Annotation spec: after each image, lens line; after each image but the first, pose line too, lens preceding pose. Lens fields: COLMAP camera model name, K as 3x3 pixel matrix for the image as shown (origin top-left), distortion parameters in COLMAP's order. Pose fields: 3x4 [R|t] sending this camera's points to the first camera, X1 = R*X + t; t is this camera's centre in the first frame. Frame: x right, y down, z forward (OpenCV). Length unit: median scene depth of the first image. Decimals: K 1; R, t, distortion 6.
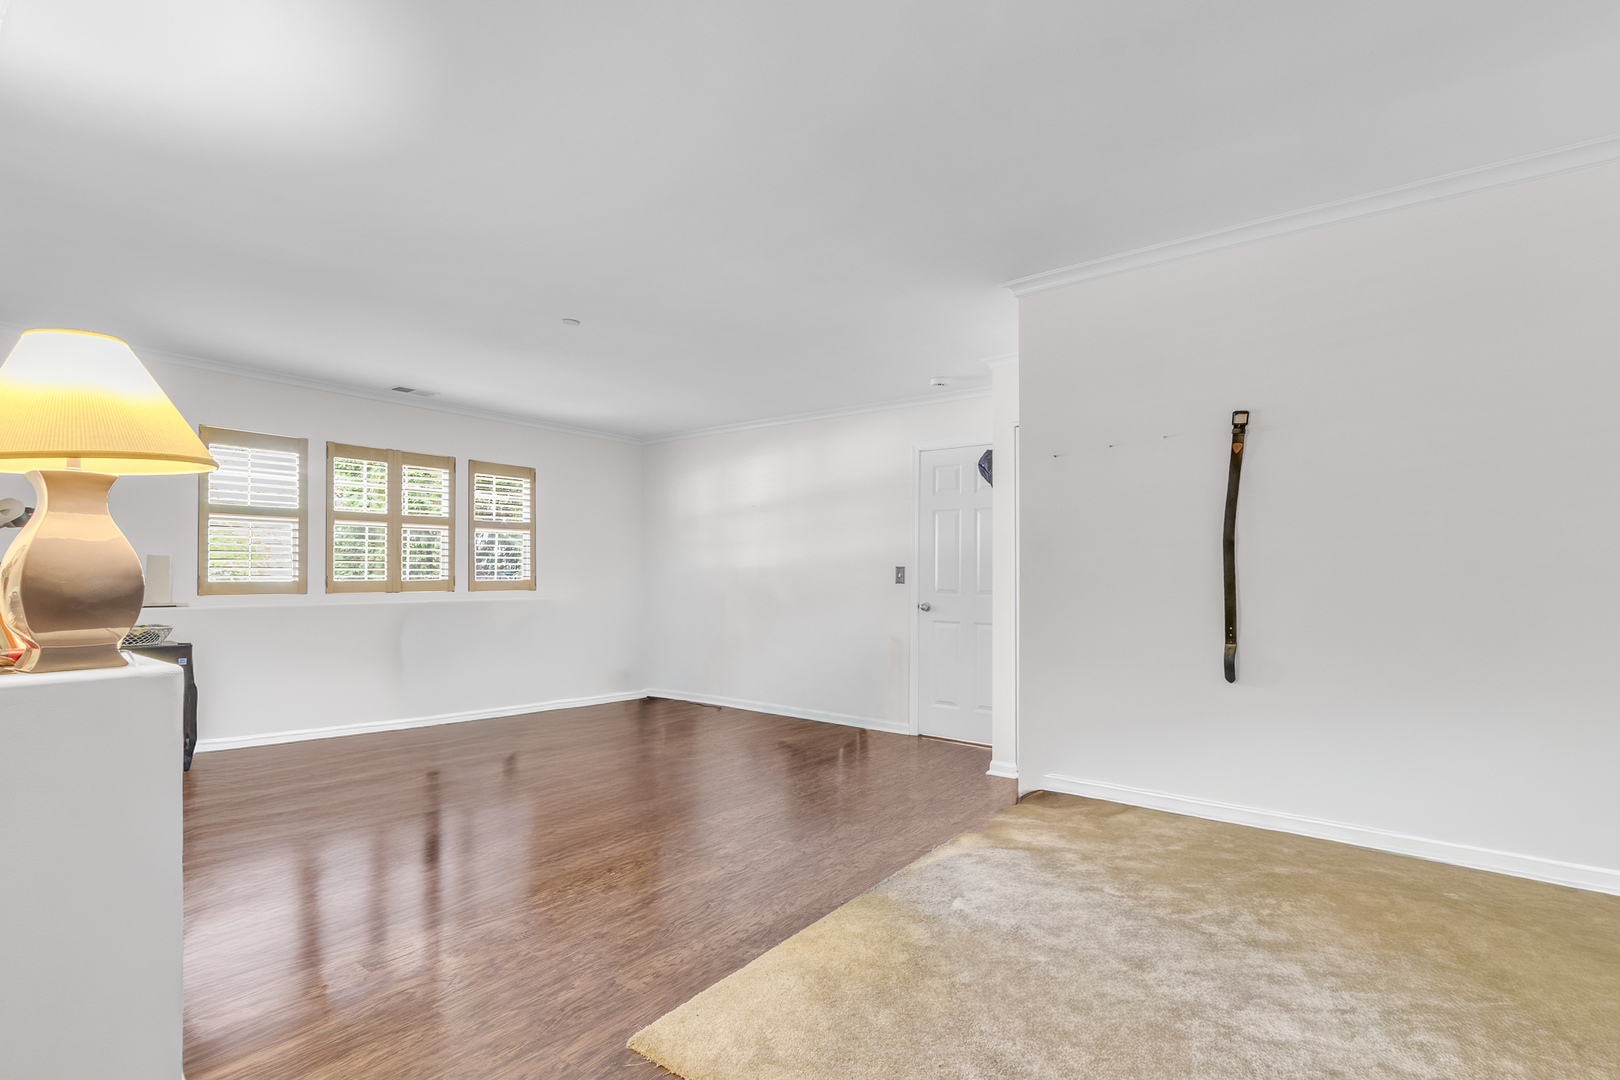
lens RADIAL K [[741.6, 0, 813.4], [0, 741.6, 570.9], [0, 0, 1]] dist [0.001306, 0.000138]
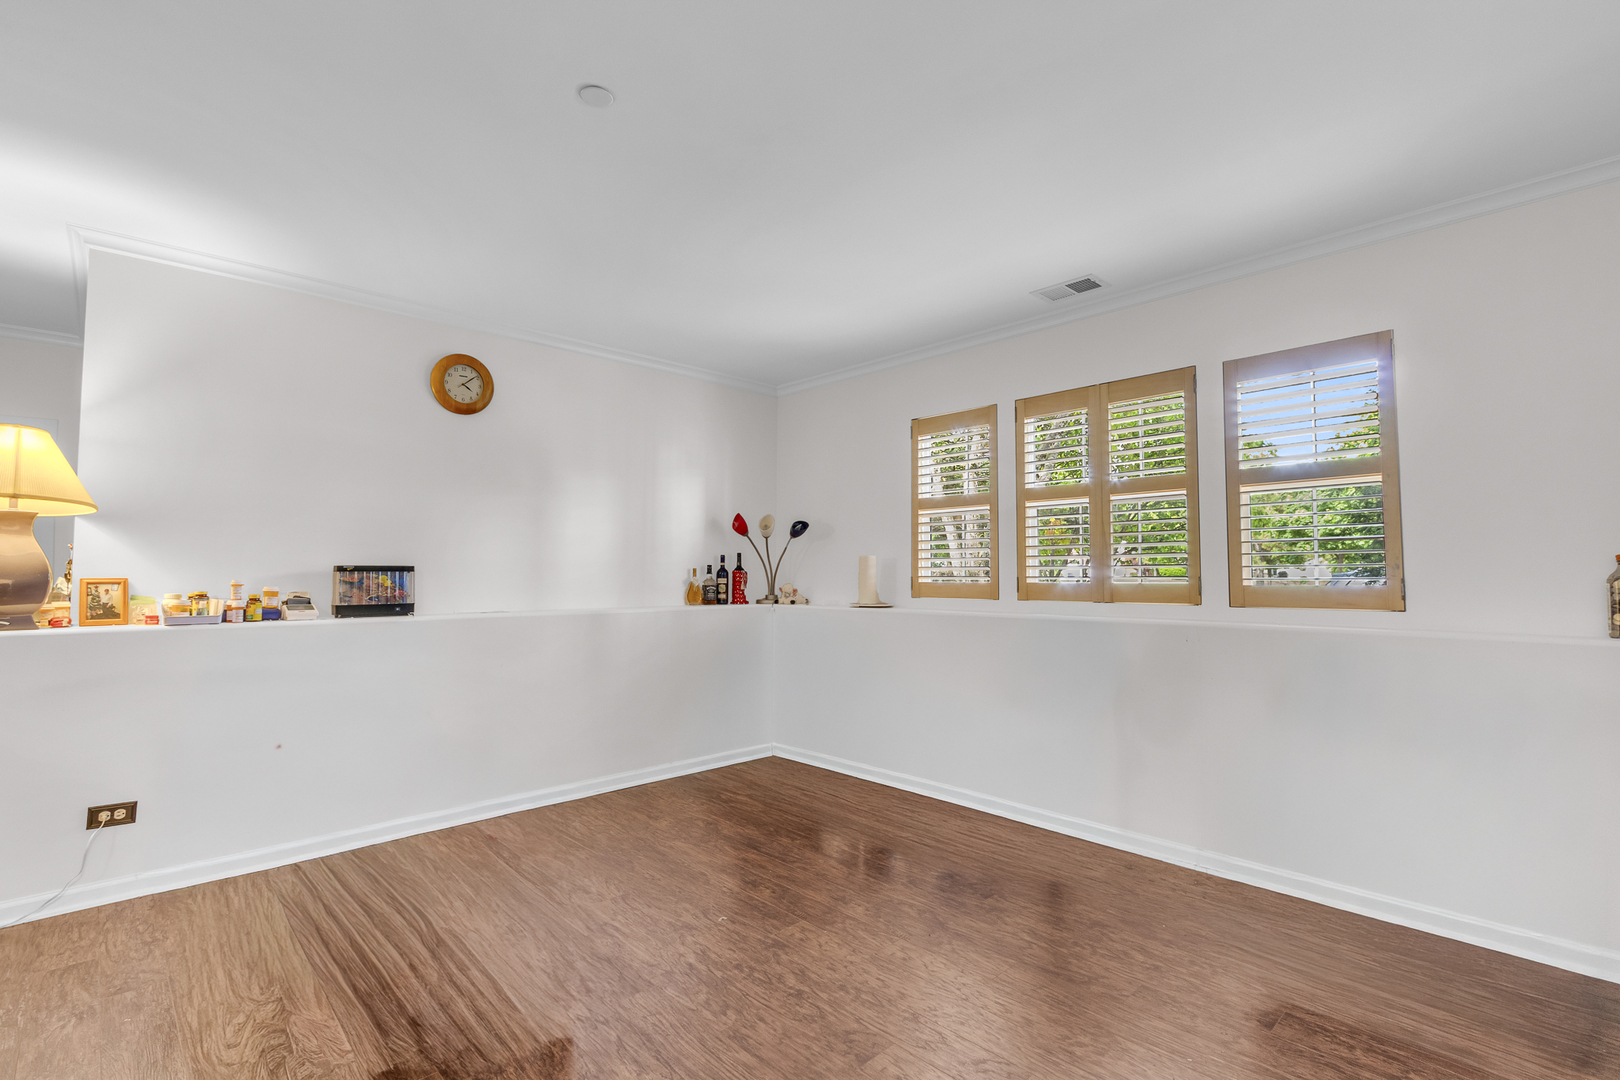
lens RADIAL K [[741.6, 0, 813.4], [0, 741.6, 570.9], [0, 0, 1]] dist [0.001306, 0.000138]
pose [[-0.140041, -0.007758, -0.990115, 0.115074], [0.002612, 0.999963, -0.008205, 0.005873], [0.990142, -0.003736, -0.140016, 0.833598]]
